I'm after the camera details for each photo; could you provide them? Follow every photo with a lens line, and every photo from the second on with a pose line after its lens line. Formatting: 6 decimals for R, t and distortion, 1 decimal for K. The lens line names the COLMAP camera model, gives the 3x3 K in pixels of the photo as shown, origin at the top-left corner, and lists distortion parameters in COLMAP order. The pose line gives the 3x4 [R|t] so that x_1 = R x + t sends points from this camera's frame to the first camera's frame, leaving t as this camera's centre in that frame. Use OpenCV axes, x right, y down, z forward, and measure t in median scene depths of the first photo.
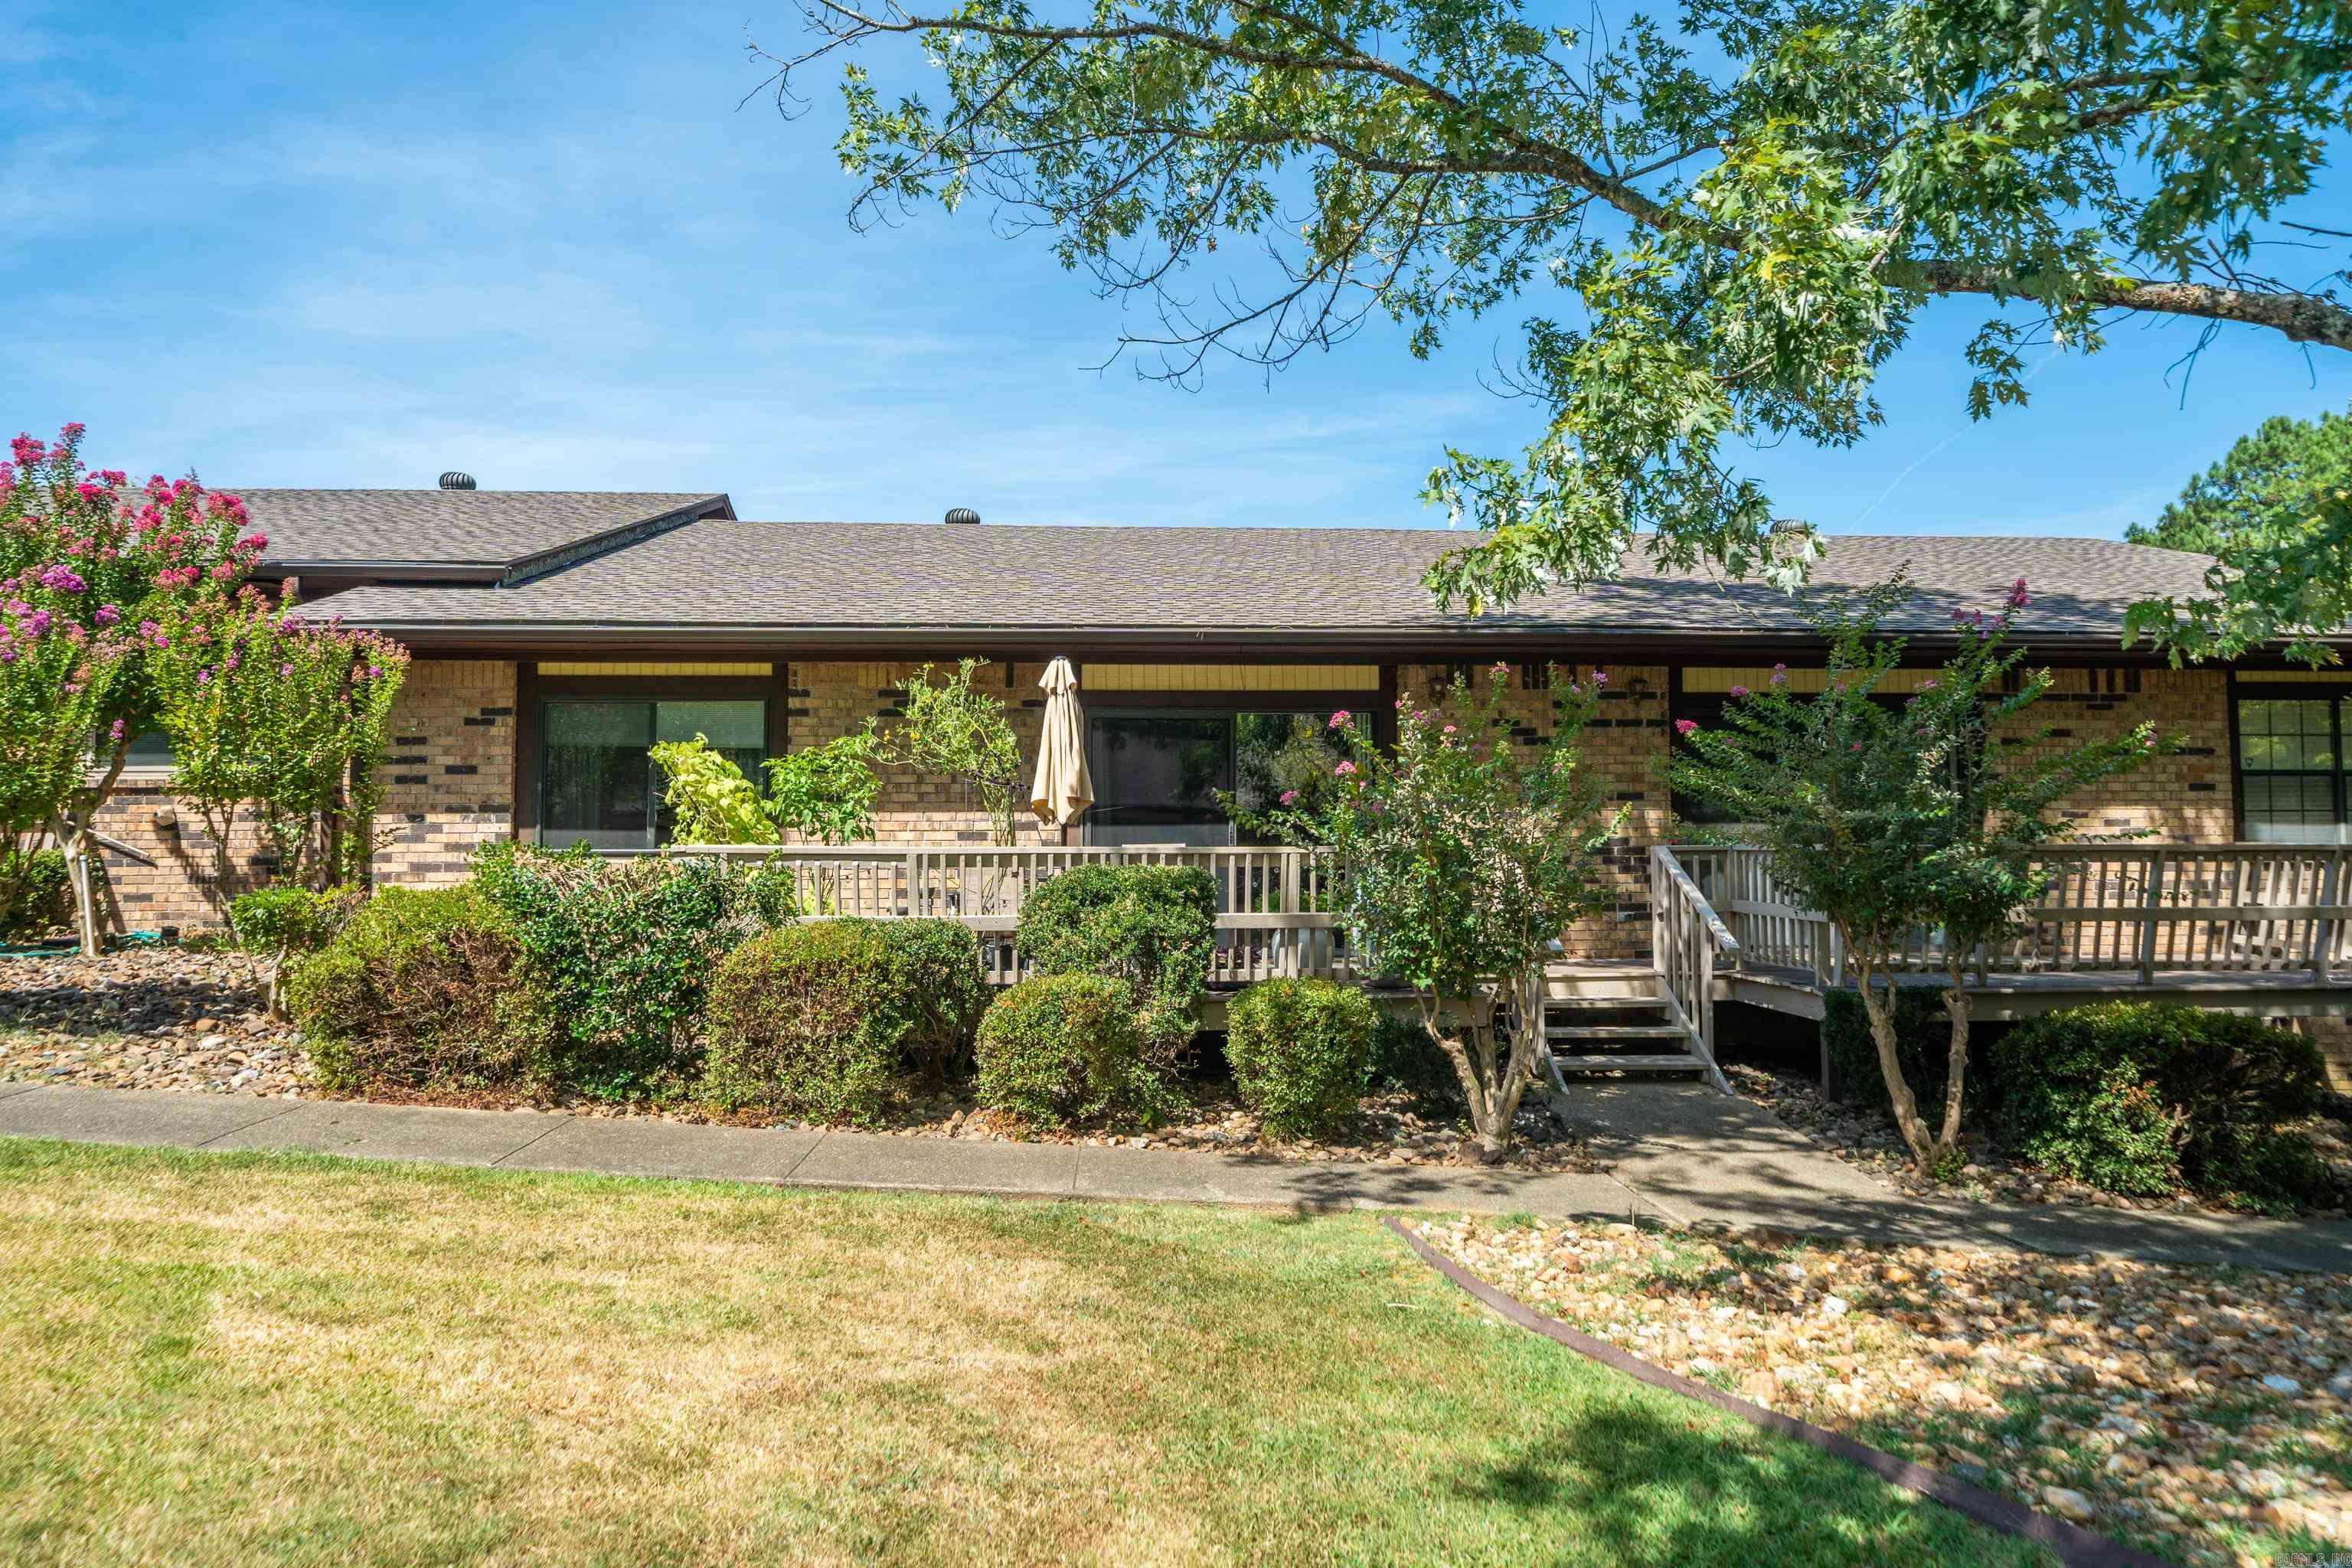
lens RADIAL K [[1468.7, 0, 1177.1], [0, 1468.7, 789.2], [0, 0, 1]] dist [-0.024137, 0.000827]
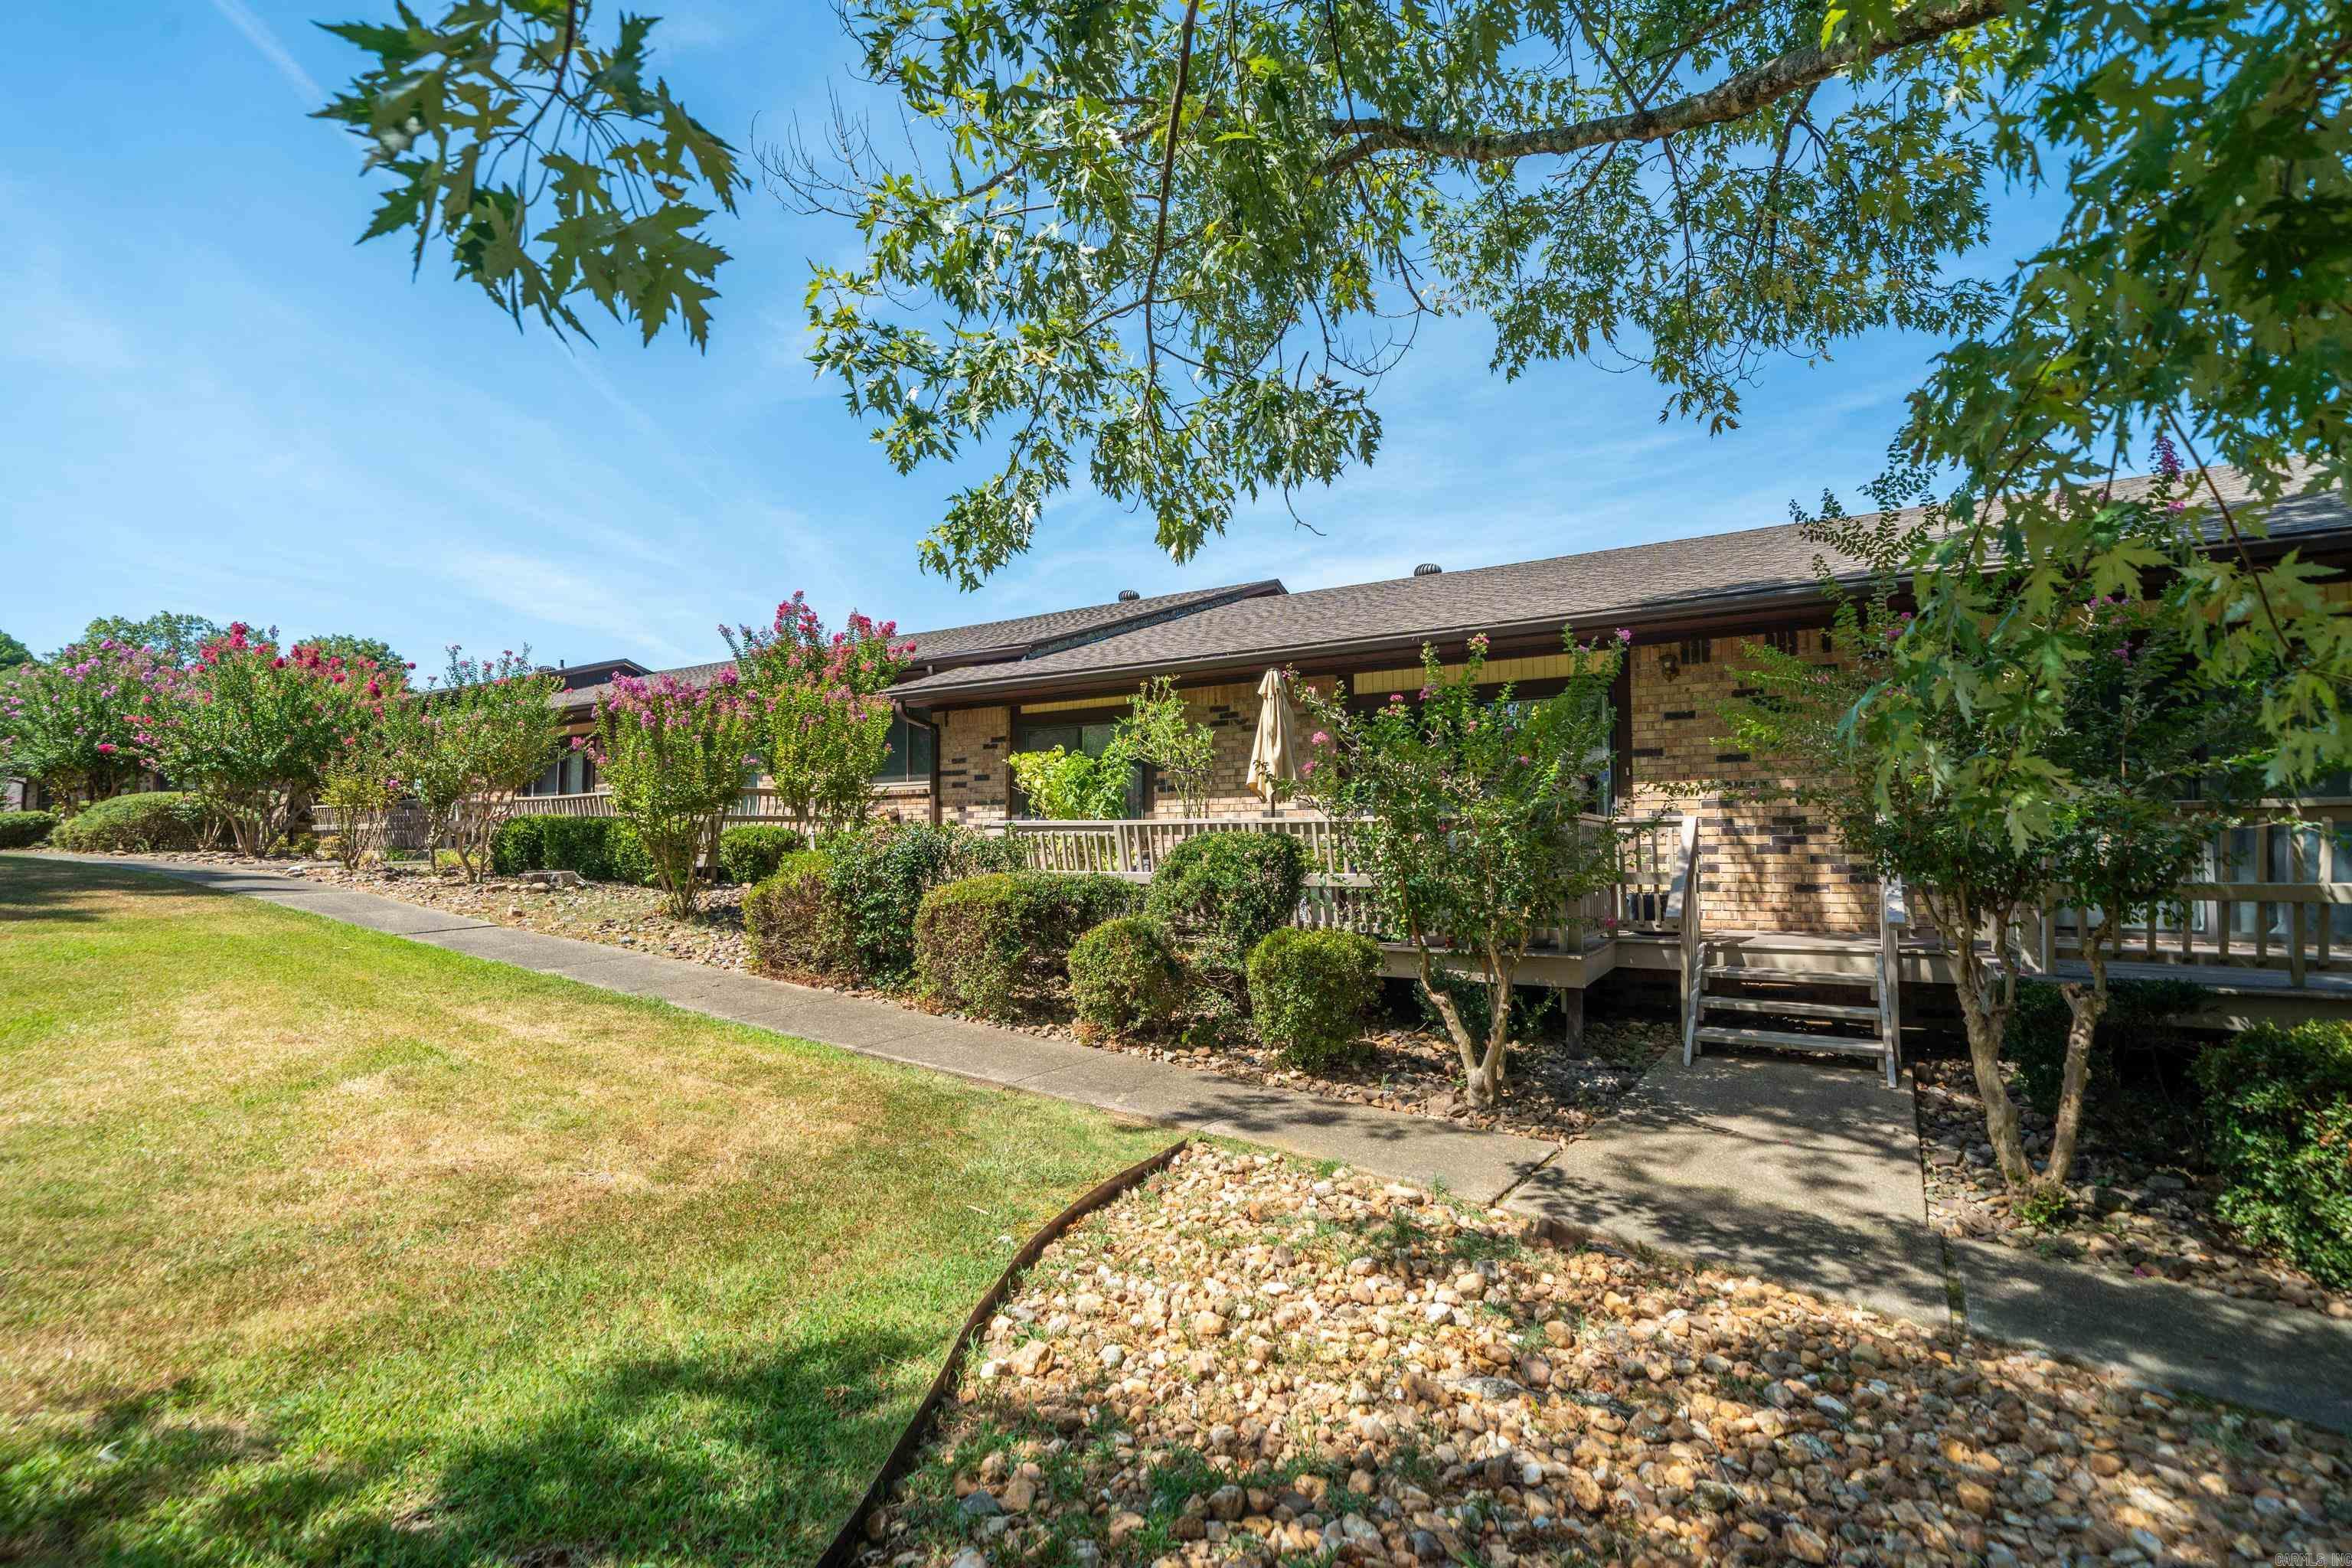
lens RADIAL K [[1045.6, 0, 1185.8], [0, 1045.6, 834.2], [0, 0, 1]] dist [-0.000355, -0.000616]
pose [[0.820532, -0.005440, -0.571575, 0.475214], [0.028714, 0.999085, 0.031712, 0.025577], [0.570880, -0.042433, 0.819937, 0.275264]]
